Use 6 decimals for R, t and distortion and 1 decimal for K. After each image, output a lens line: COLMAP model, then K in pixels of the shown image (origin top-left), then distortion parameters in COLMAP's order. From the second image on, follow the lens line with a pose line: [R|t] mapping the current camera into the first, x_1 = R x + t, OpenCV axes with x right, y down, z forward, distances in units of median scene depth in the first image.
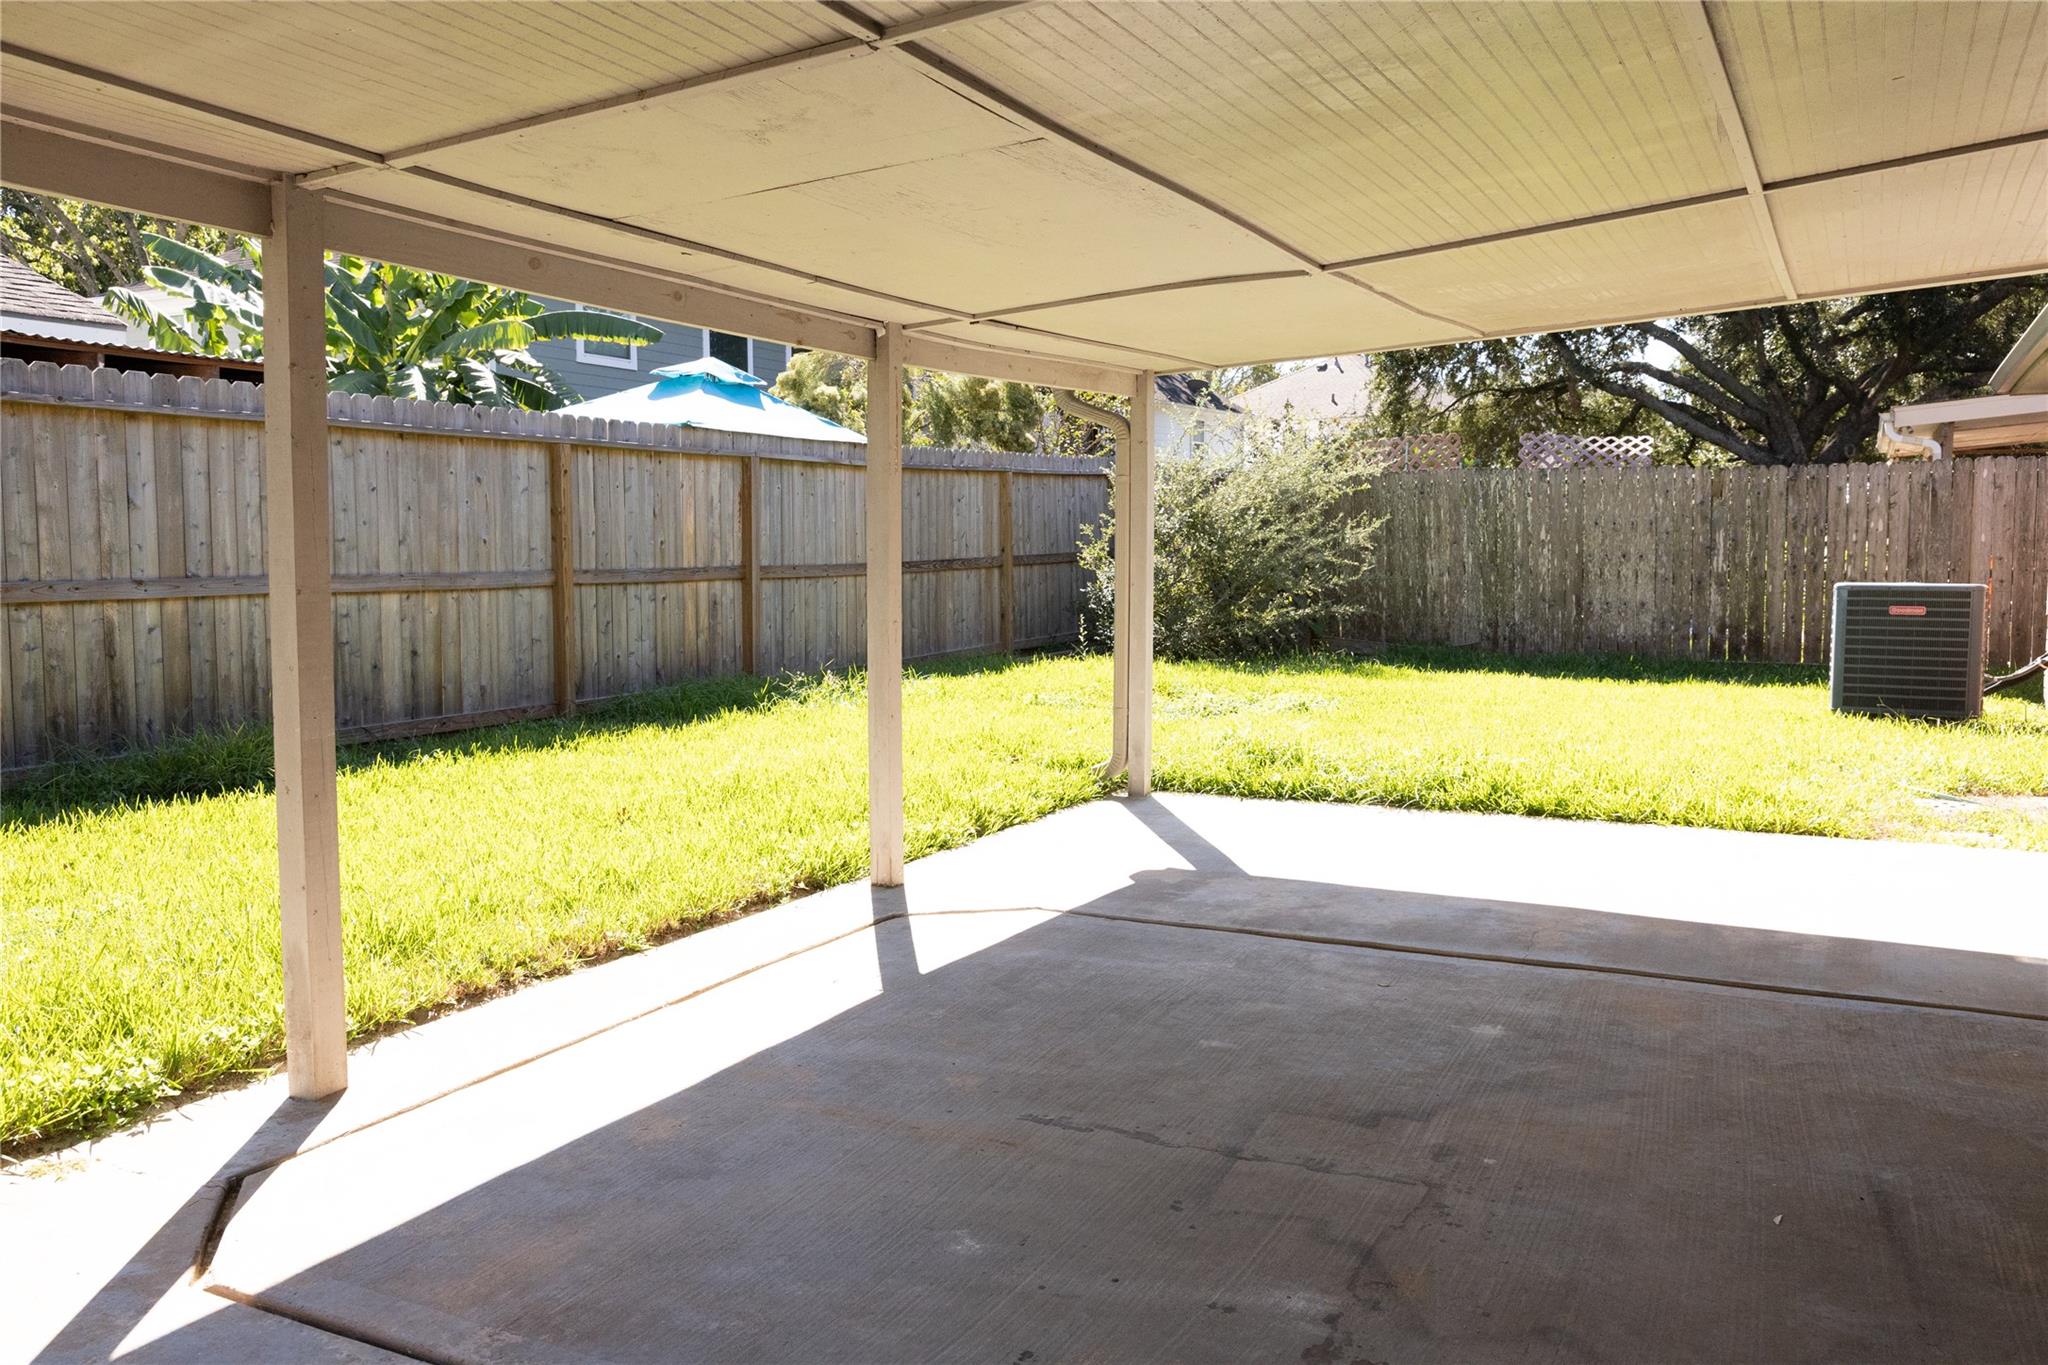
lens RADIAL K [[1598.8, 0, 1024.0], [0, 1598.8, 682.5], [0, 0, 1]] dist [-0.000058, 0.008399]
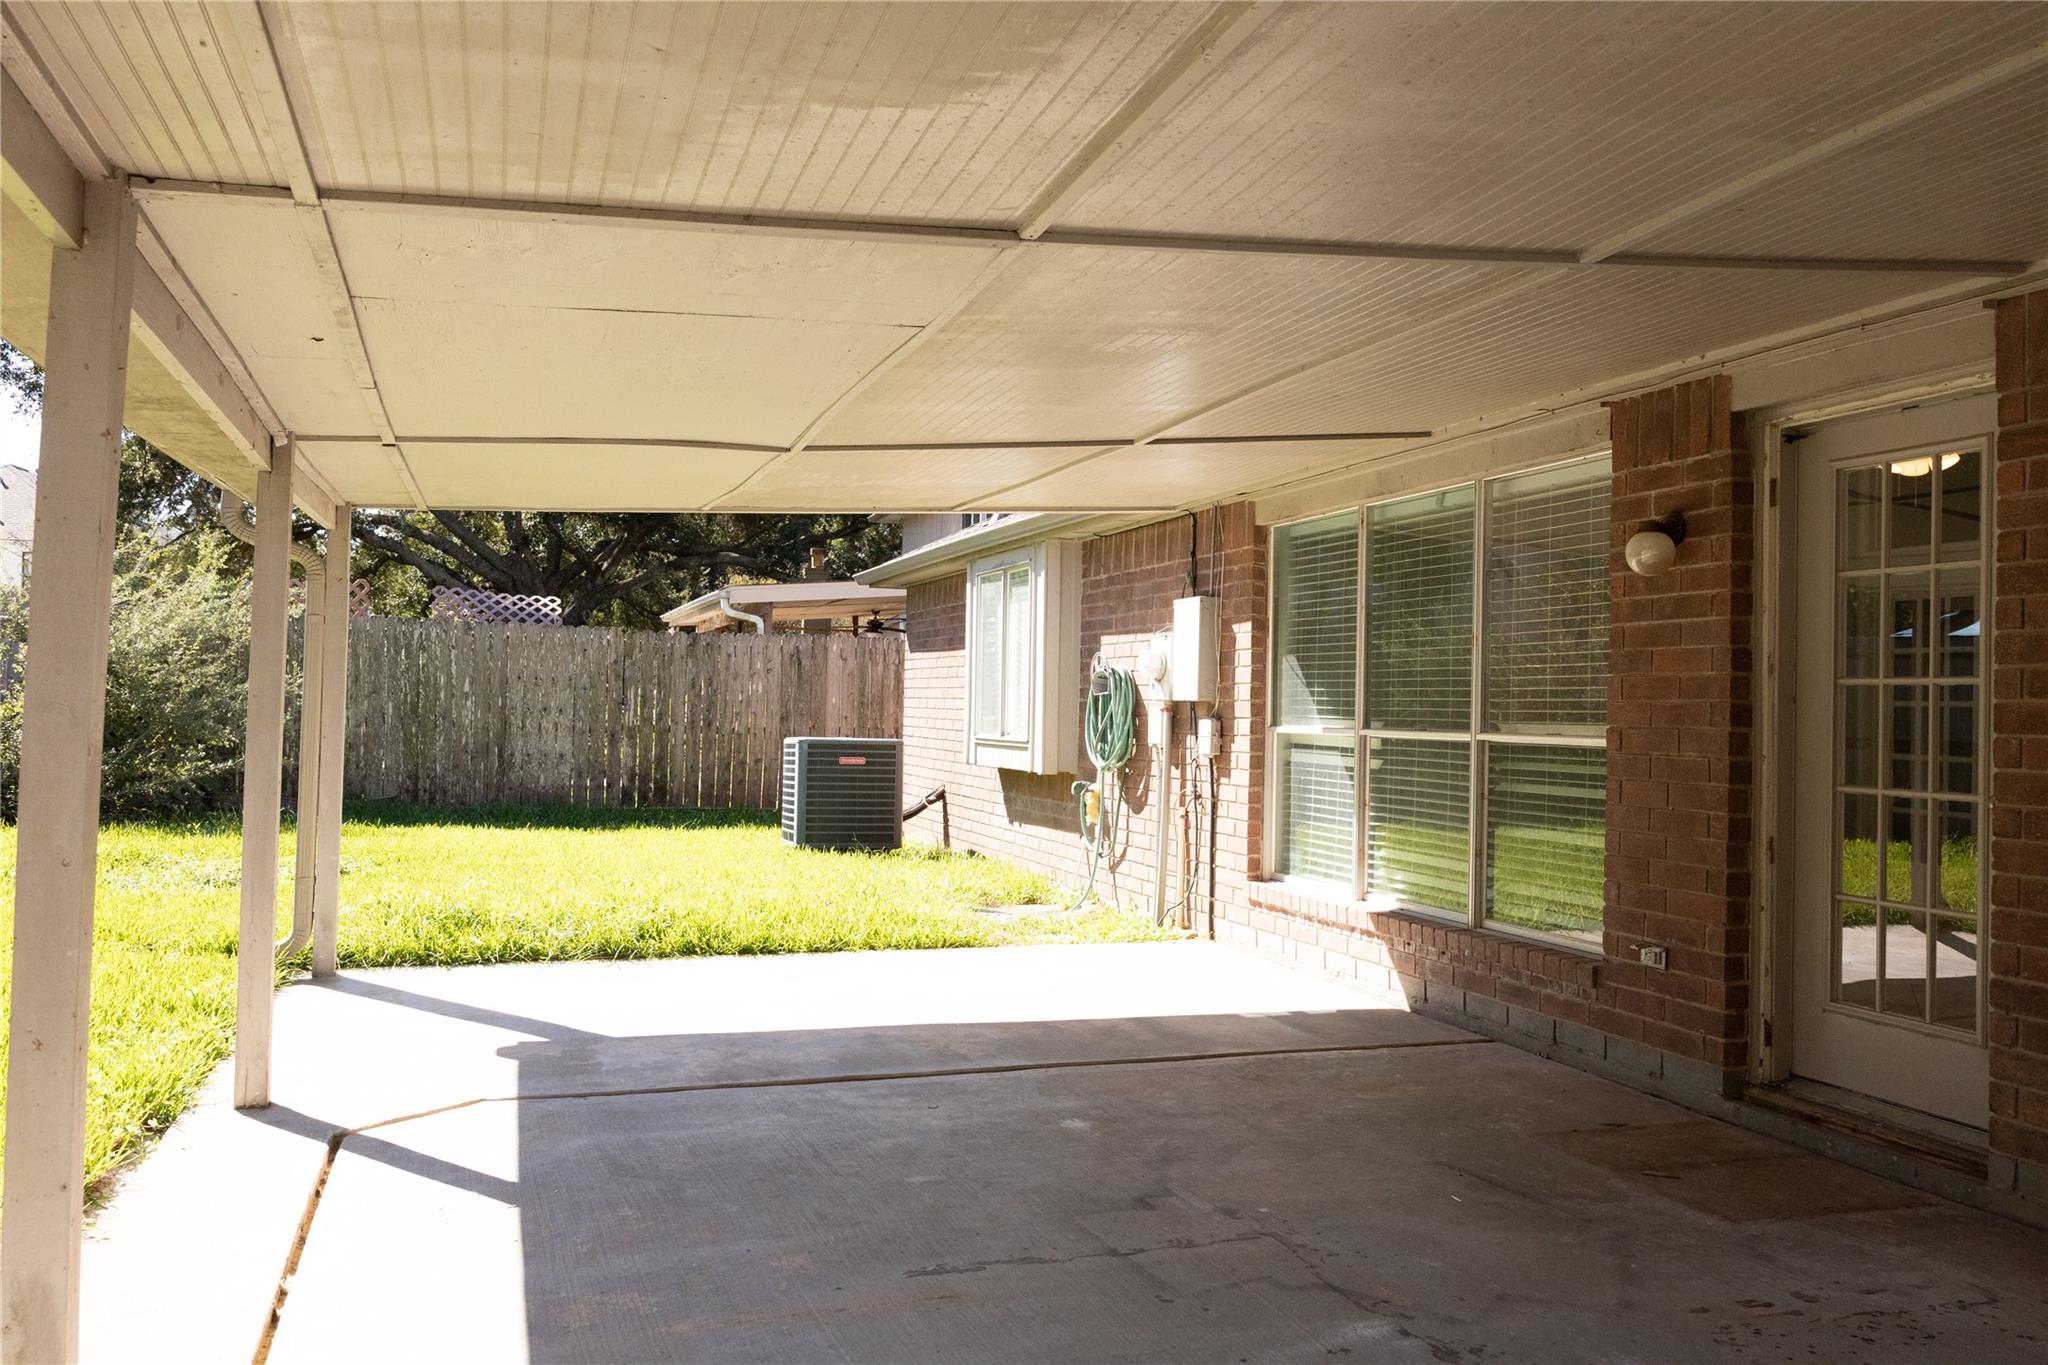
lens RADIAL K [[1598.8, 0, 1024.0], [0, 1598.8, 682.5], [0, 0, 1]] dist [-0.000058, 0.008399]
pose [[0.692507, 0.029493, 0.720808, -0.165520], [0.037925, 0.996294, -0.077200, -0.004312], [-0.720414, 0.080798, 0.688822, 0.055018]]
